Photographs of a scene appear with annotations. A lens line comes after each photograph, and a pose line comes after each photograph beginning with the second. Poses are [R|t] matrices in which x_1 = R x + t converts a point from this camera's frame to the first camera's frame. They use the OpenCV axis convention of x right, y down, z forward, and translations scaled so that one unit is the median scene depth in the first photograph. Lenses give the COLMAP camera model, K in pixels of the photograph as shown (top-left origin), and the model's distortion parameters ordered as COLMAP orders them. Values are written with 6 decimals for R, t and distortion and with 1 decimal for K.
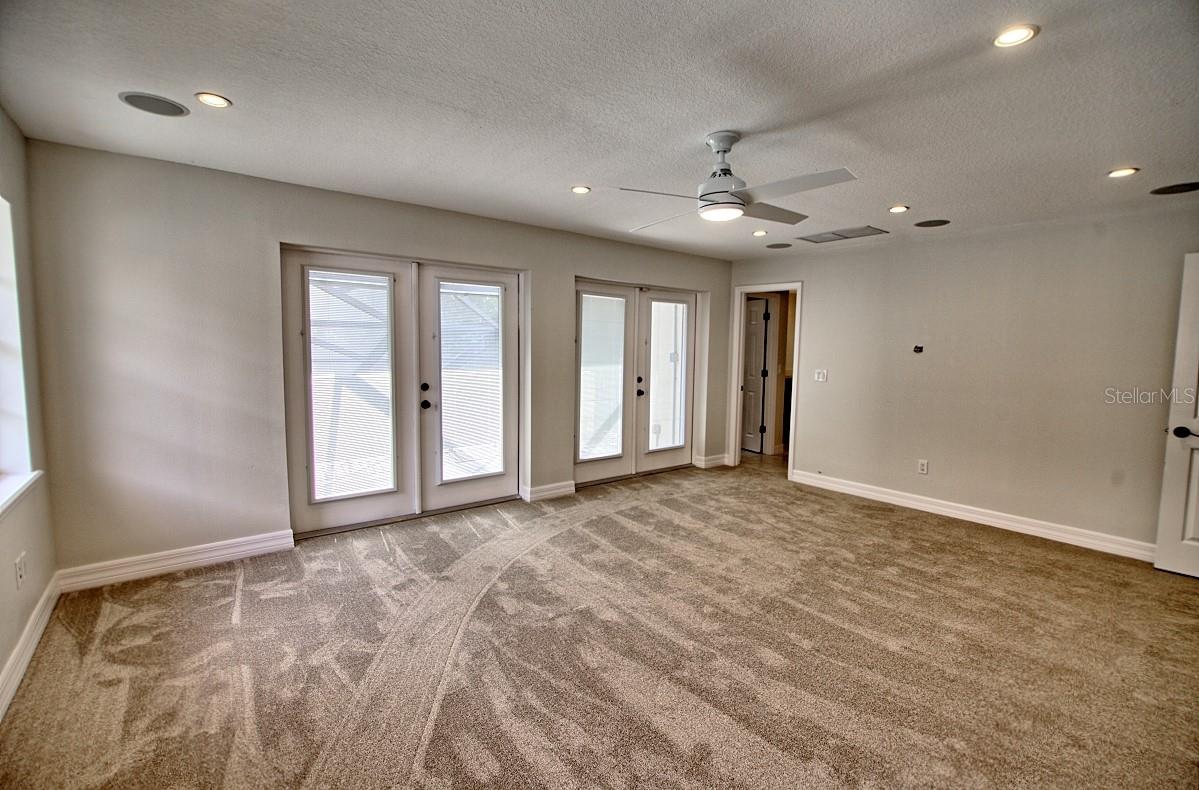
lens RADIAL K [[591.3, 0, 599.5], [0, 591.3, 395.0], [0, 0, 1]] dist [0.000725, 0.000092]
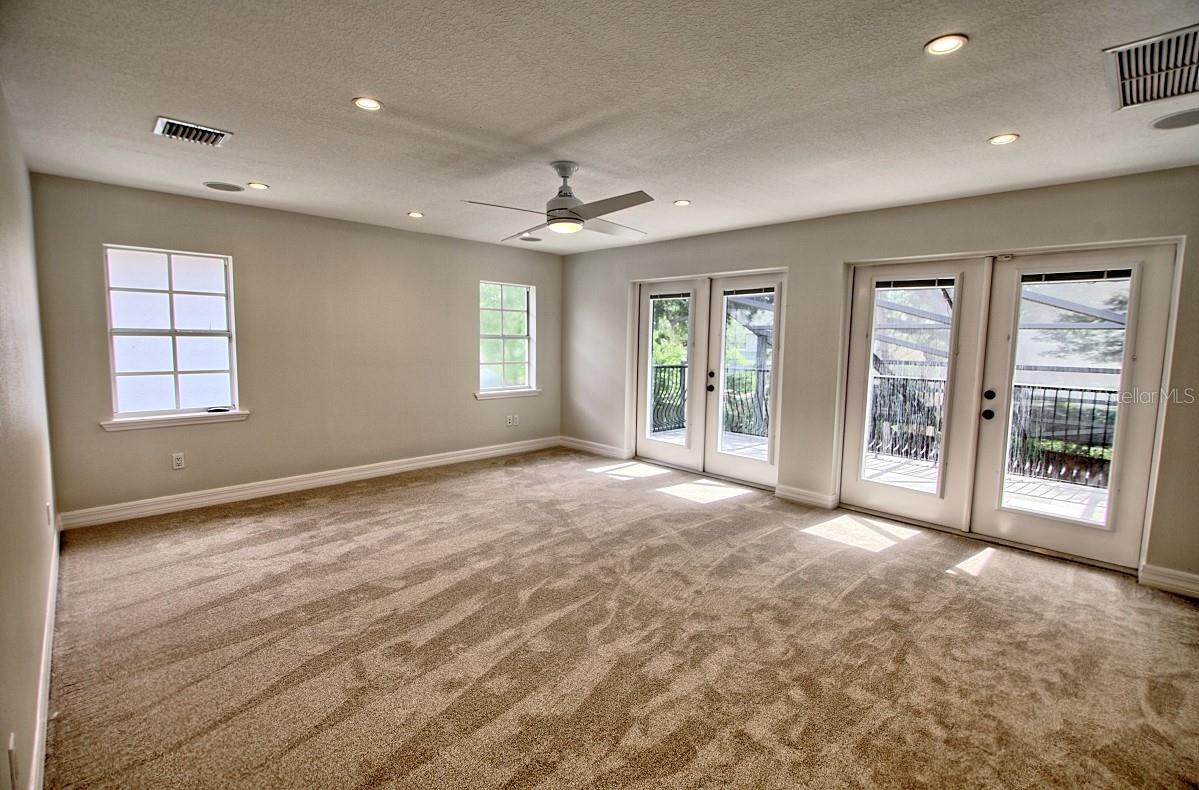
lens RADIAL K [[545.0, 0, 599.5], [0, 545.0, 395.0], [0, 0, 1]] dist [0.000429, -0.000216]
pose [[0.072094, 0.097512, -0.992620, 0.876361], [-0.099610, 0.990938, 0.090112, -0.052661], [0.992411, 0.092378, 0.081154, 0.658362]]
